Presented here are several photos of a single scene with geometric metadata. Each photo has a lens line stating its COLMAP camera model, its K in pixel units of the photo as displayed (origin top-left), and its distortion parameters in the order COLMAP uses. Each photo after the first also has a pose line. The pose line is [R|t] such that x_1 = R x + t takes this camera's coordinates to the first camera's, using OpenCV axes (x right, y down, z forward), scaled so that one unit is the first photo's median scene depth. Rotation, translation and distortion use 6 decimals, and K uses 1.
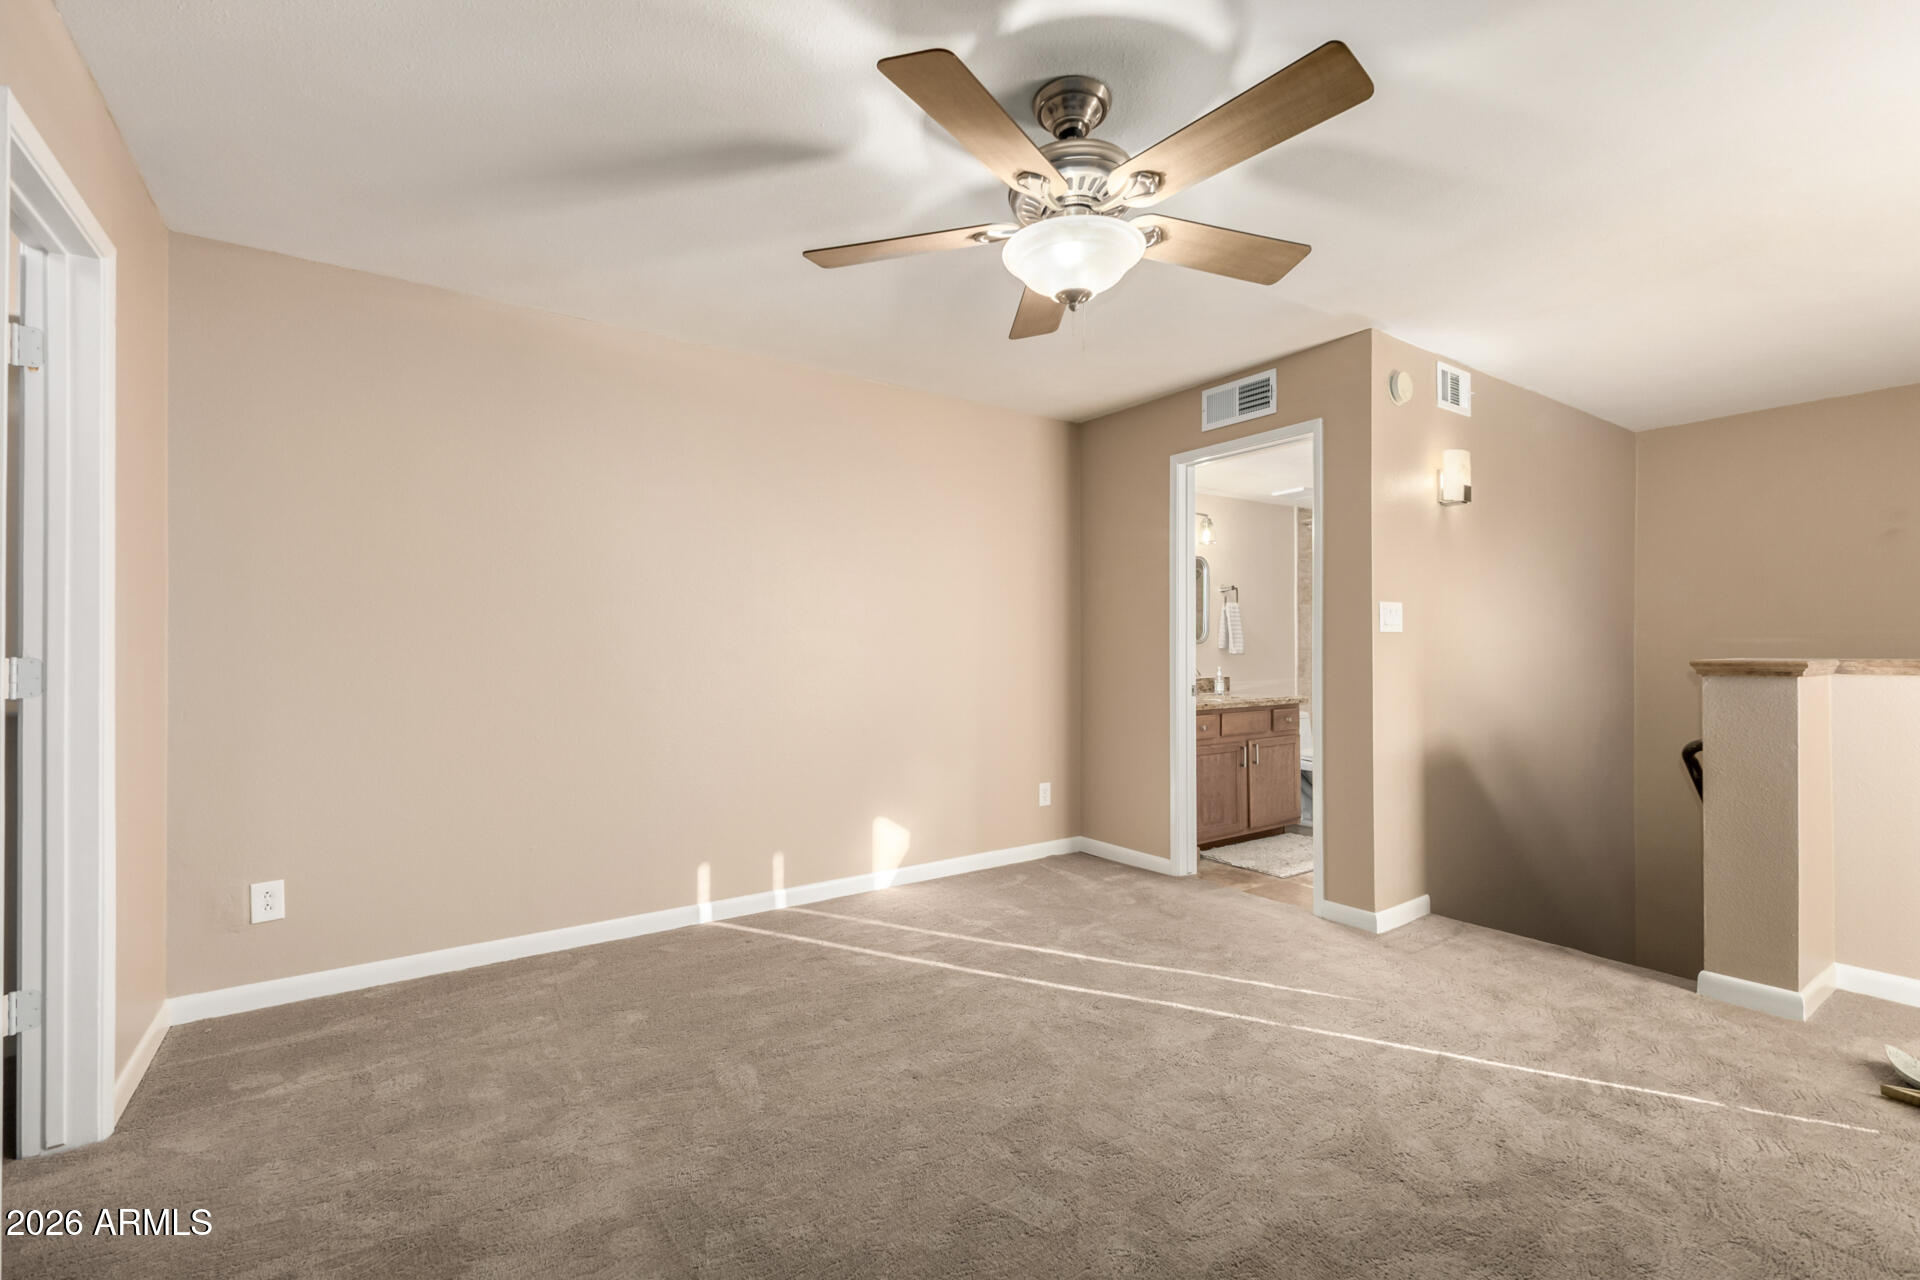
lens RADIAL K [[820.6, 0, 960.0], [0, 820.6, 640.0], [0, 0, 1]] dist [-0.000120, -0.000167]
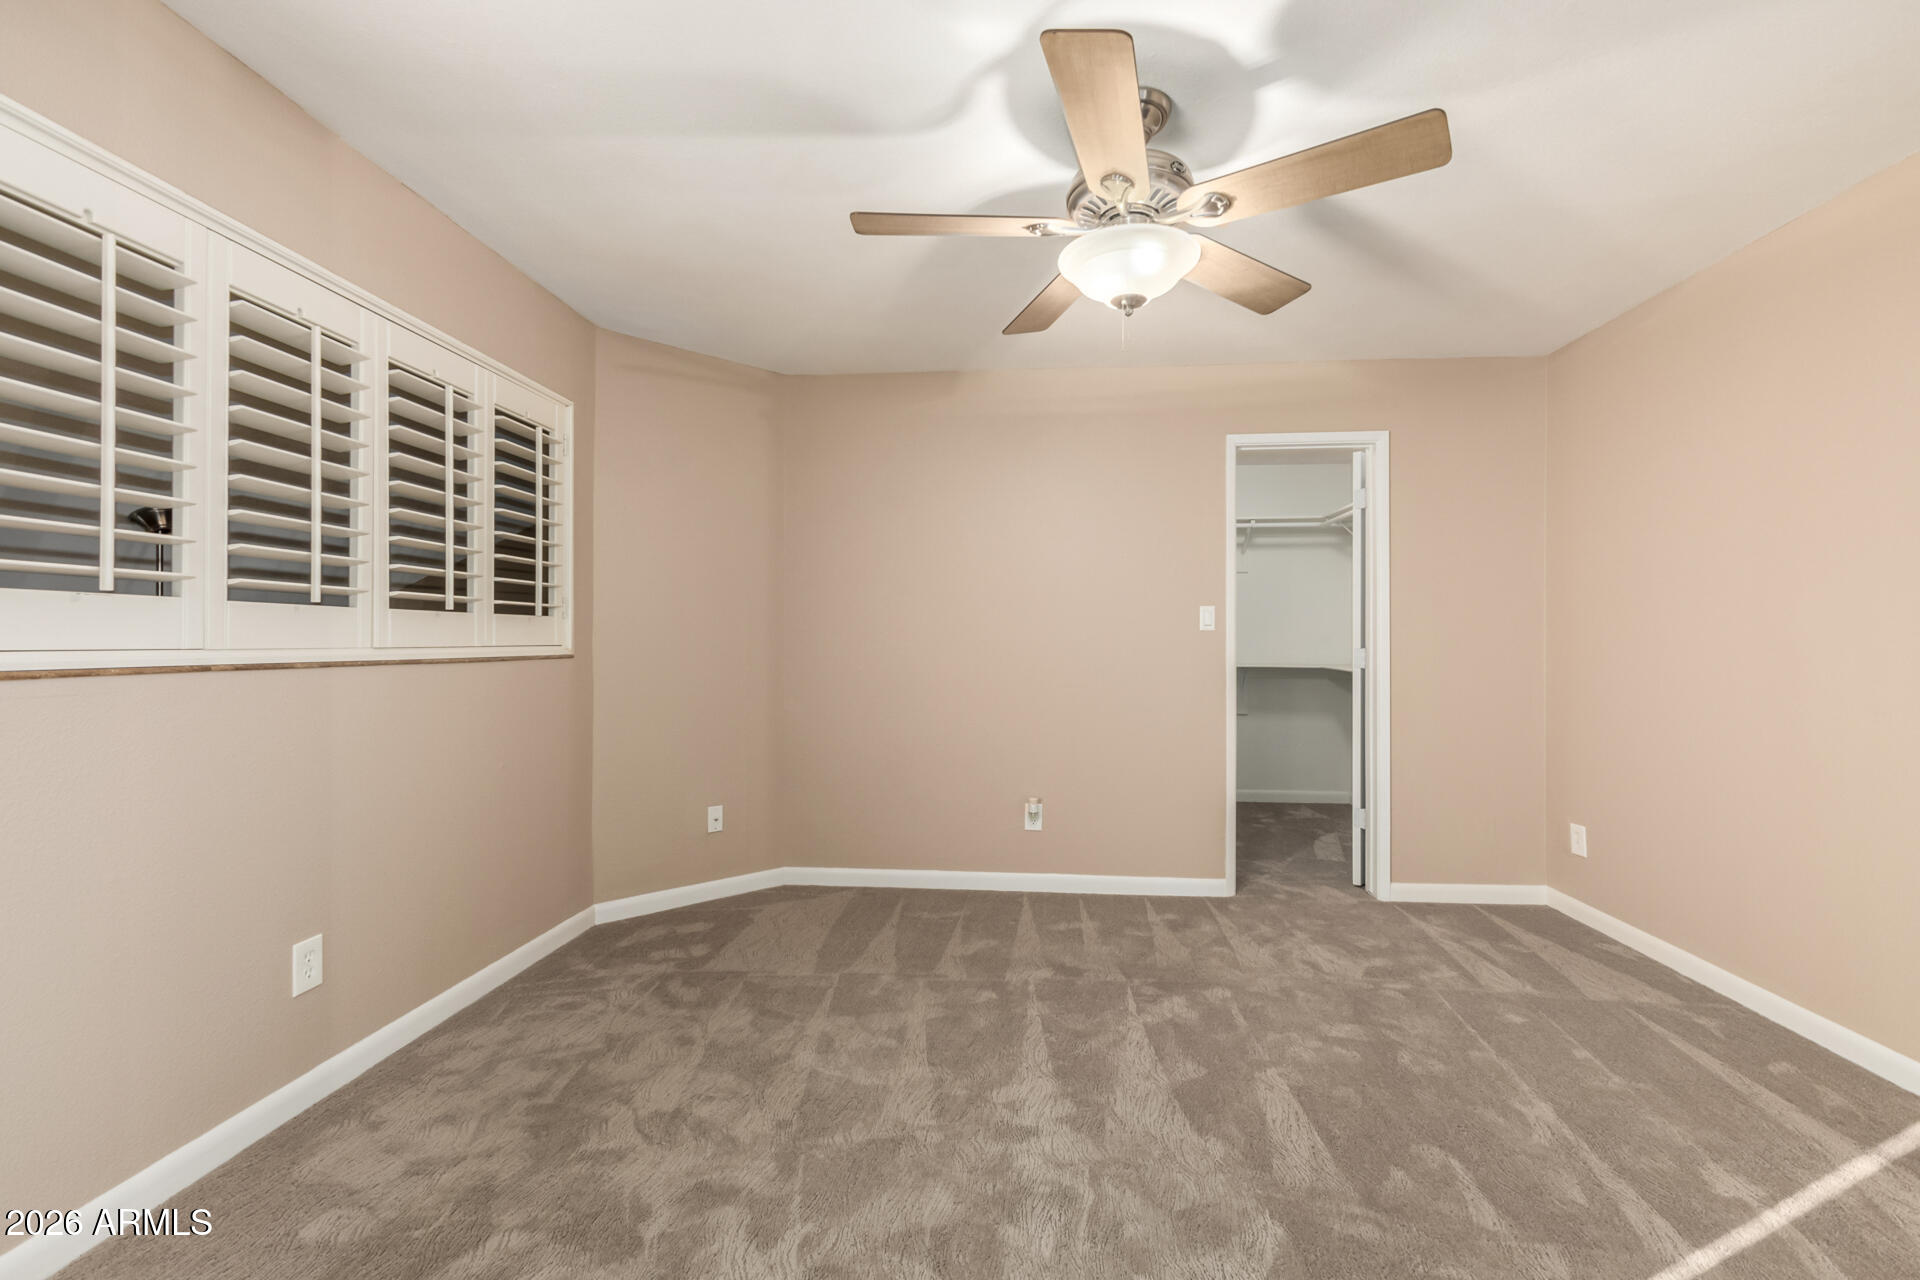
lens RADIAL K [[826.0, 0, 962.8], [0, 826.0, 635.5], [0, 0, 1]] dist [0.001593, 0.000236]
pose [[-0.632525, -0.007337, -0.774505, 0.619943], [0.004906, 0.999897, -0.013479, 0.007457], [0.774524, -0.012326, -0.632424, 0.853922]]
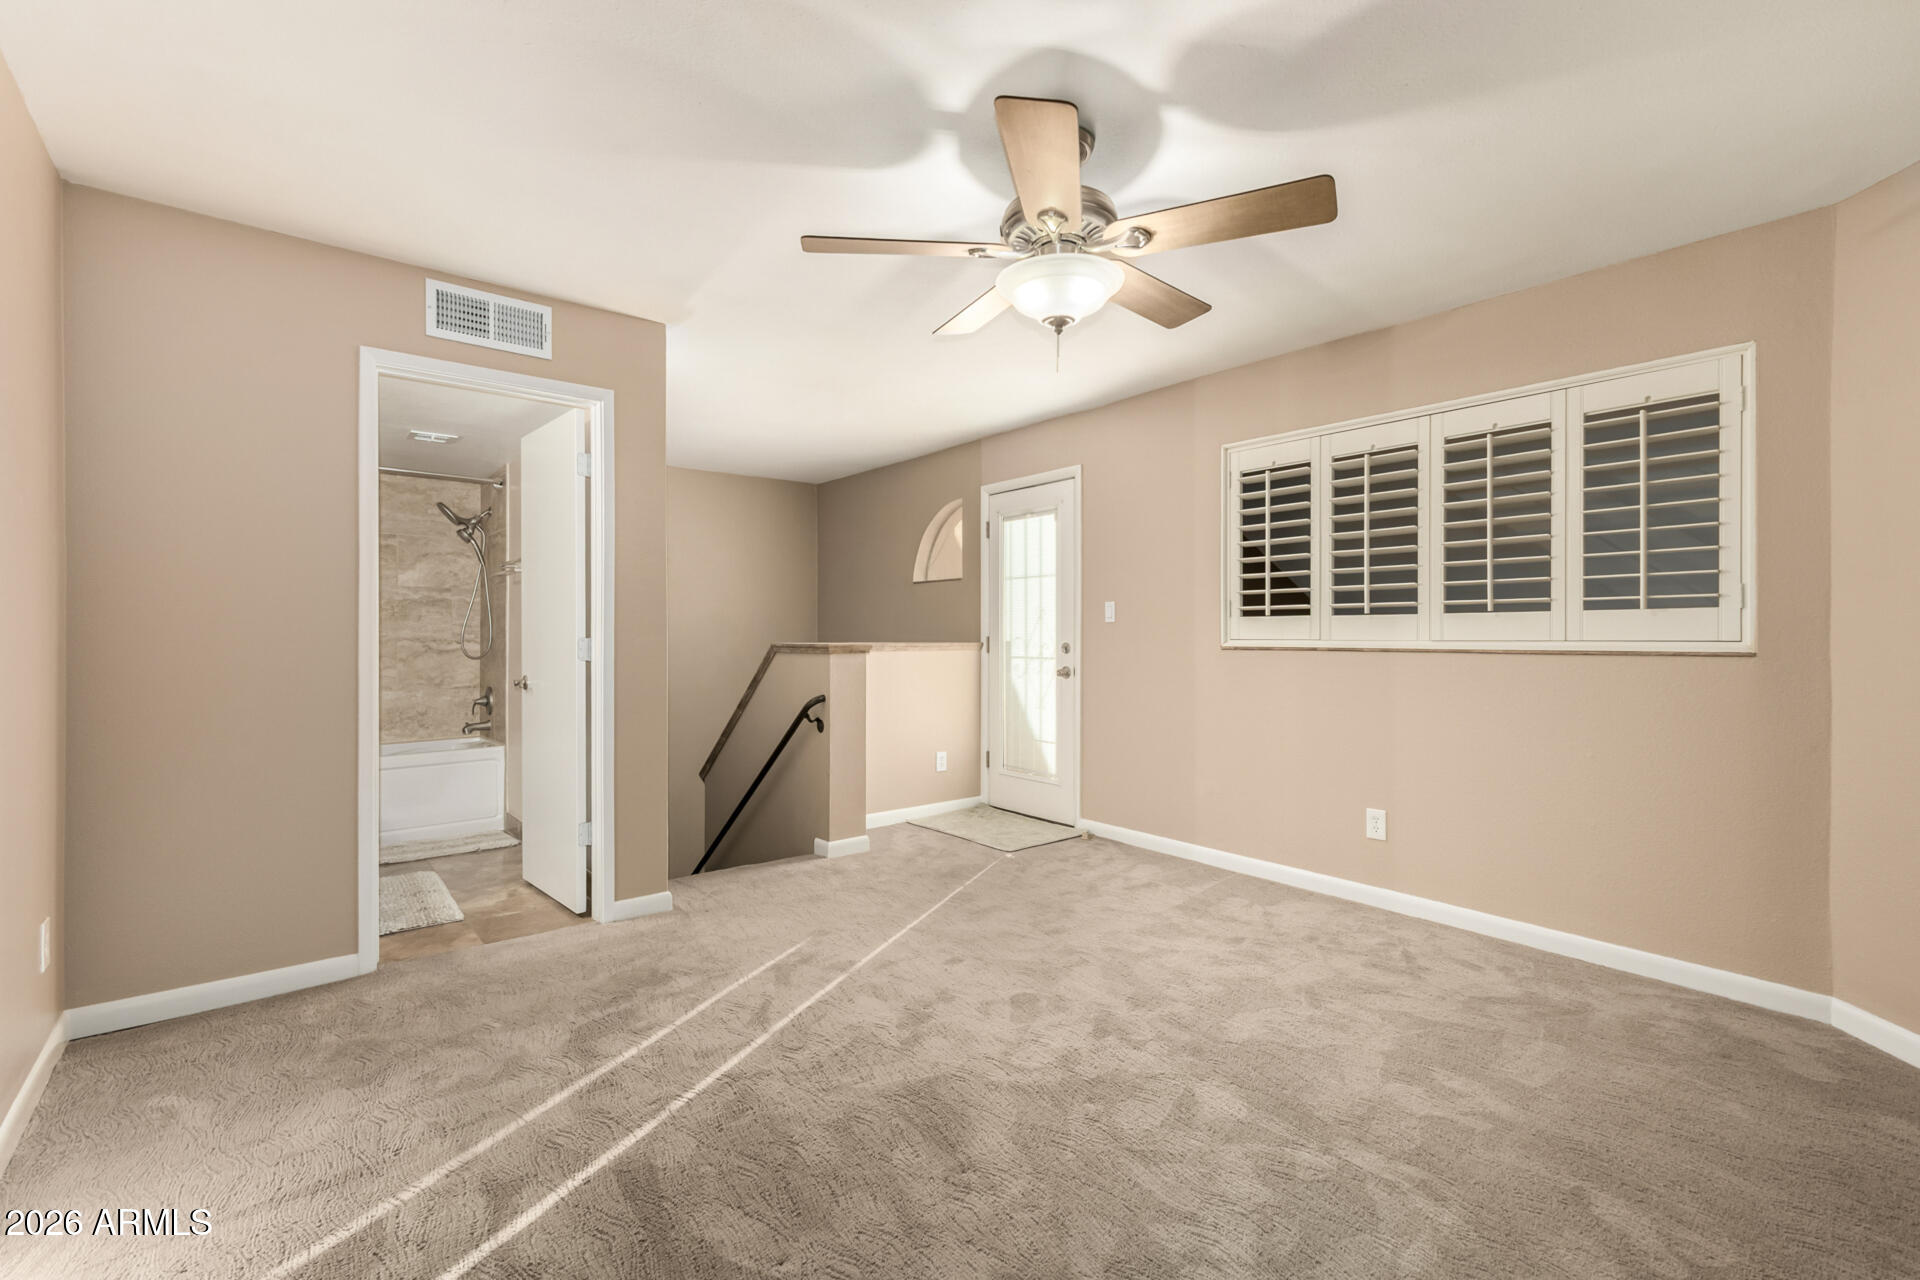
lens RADIAL K [[845.5, 0, 964.4], [0, 845.5, 635.5], [0, 0, 1]] dist [-0.001135, -0.000150]
pose [[-0.074793, 0.000236, 0.997199, -0.573564], [-0.010347, 0.999946, -0.001013, 0.006859], [-0.997145, -0.010394, -0.074787, 0.693209]]
